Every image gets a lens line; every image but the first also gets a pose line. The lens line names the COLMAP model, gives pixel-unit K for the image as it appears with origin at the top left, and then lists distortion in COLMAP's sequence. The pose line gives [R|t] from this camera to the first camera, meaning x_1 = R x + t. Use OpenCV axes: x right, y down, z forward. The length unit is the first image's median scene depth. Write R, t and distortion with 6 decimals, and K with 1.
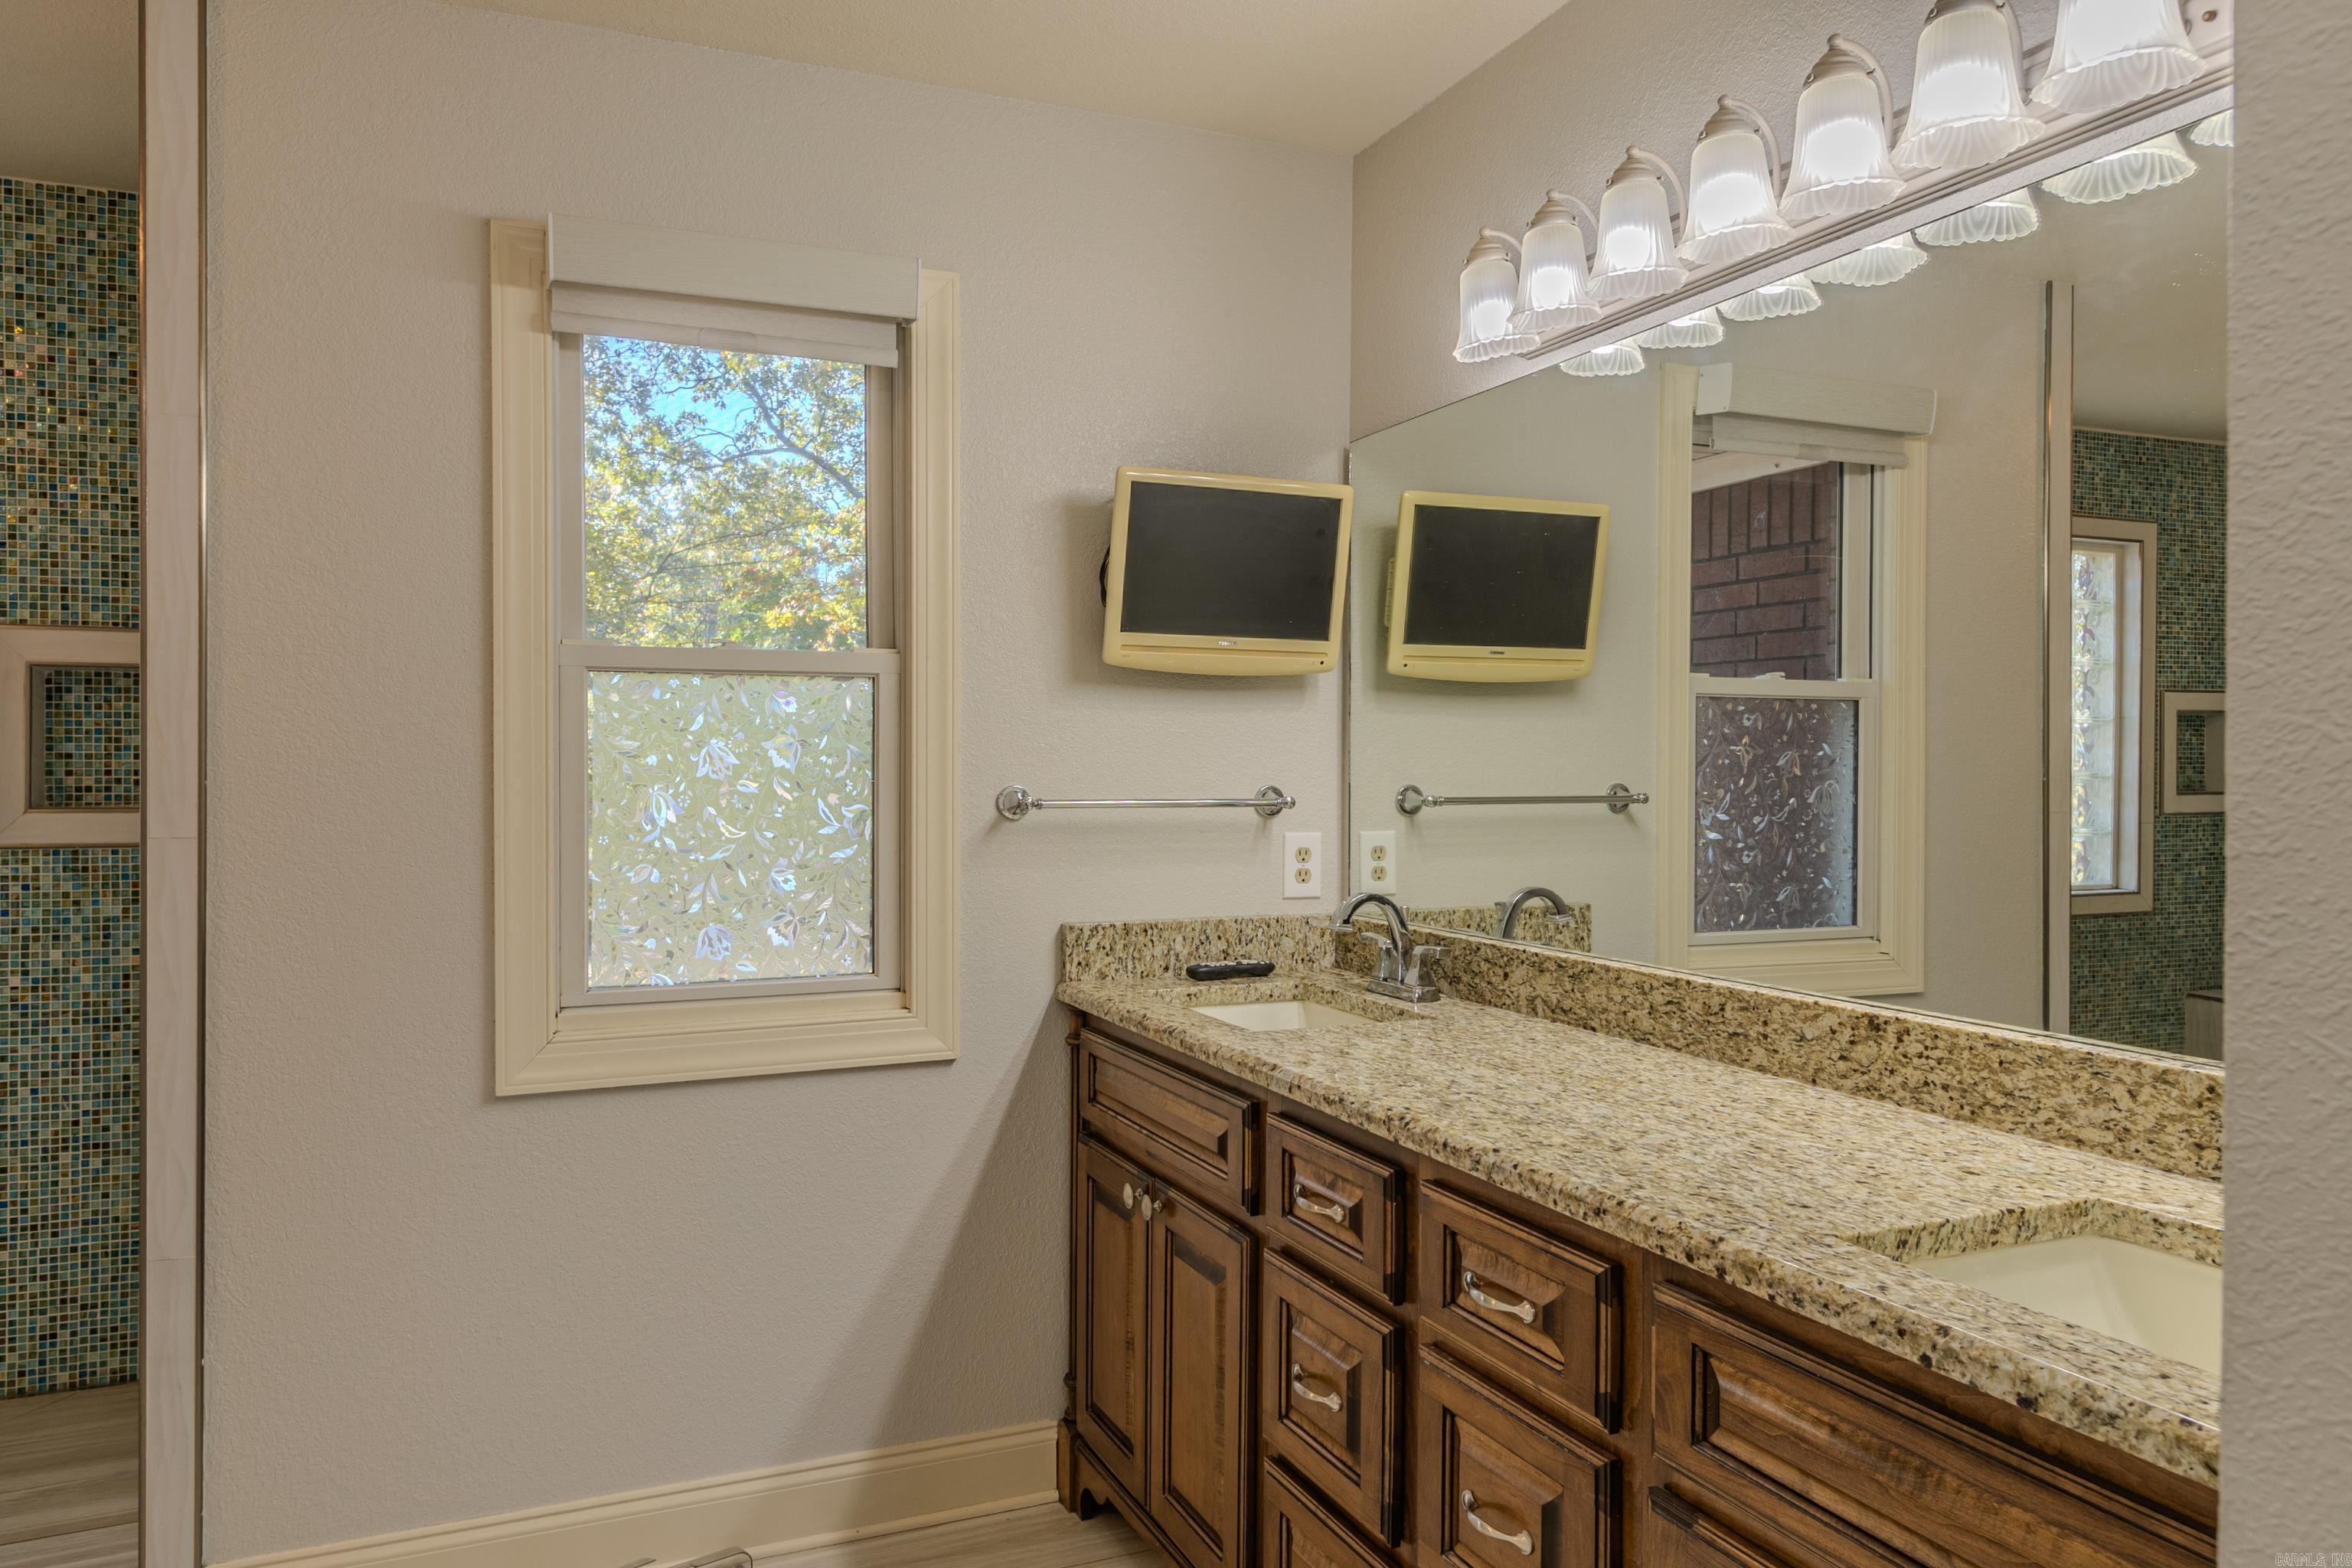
lens RADIAL K [[1631.0, 0, 1177.0], [0, 1631.0, 776.2], [0, 0, 1]] dist [0.005162, 0.000732]
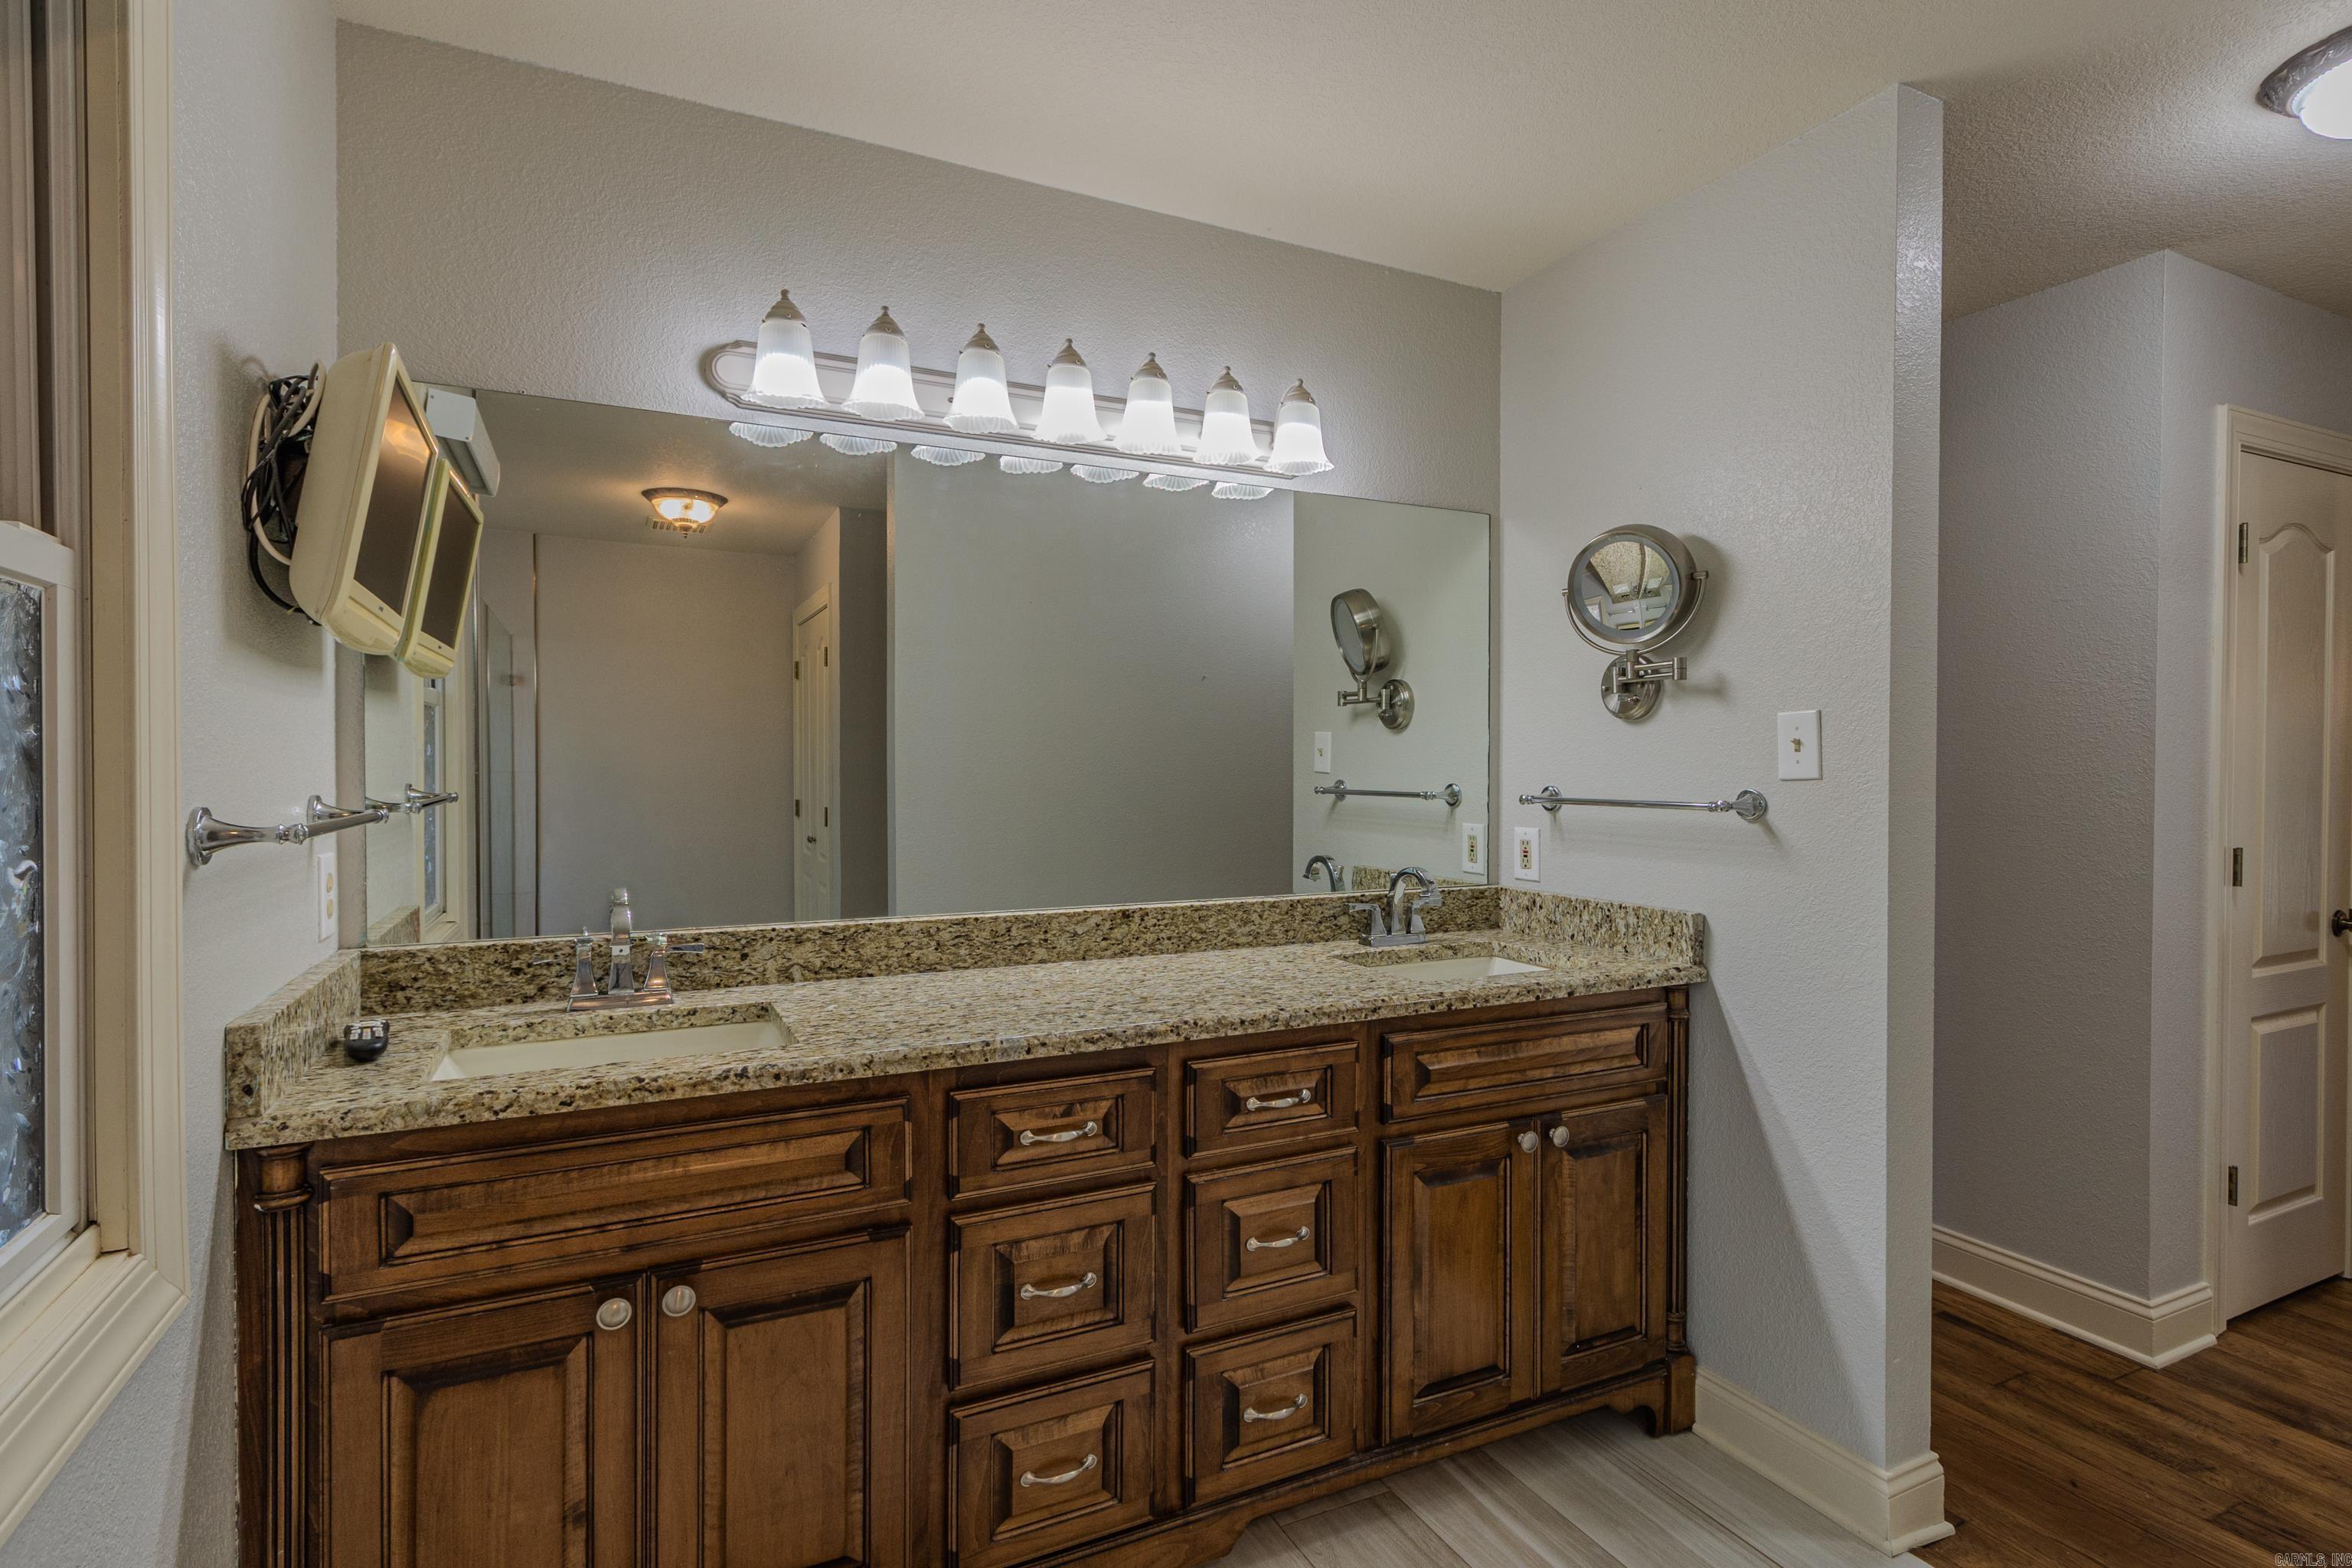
lens RADIAL K [[1107.6, 0, 1179.8], [0, 1107.6, 776.9], [0, 0, 1]] dist [0.005132, -0.004450]
pose [[-0.058905, -0.015446, 0.998144, -0.770291], [0.000108, 0.999880, 0.015479, -0.016826], [-0.998264, 0.001020, -0.058896, 1.001251]]
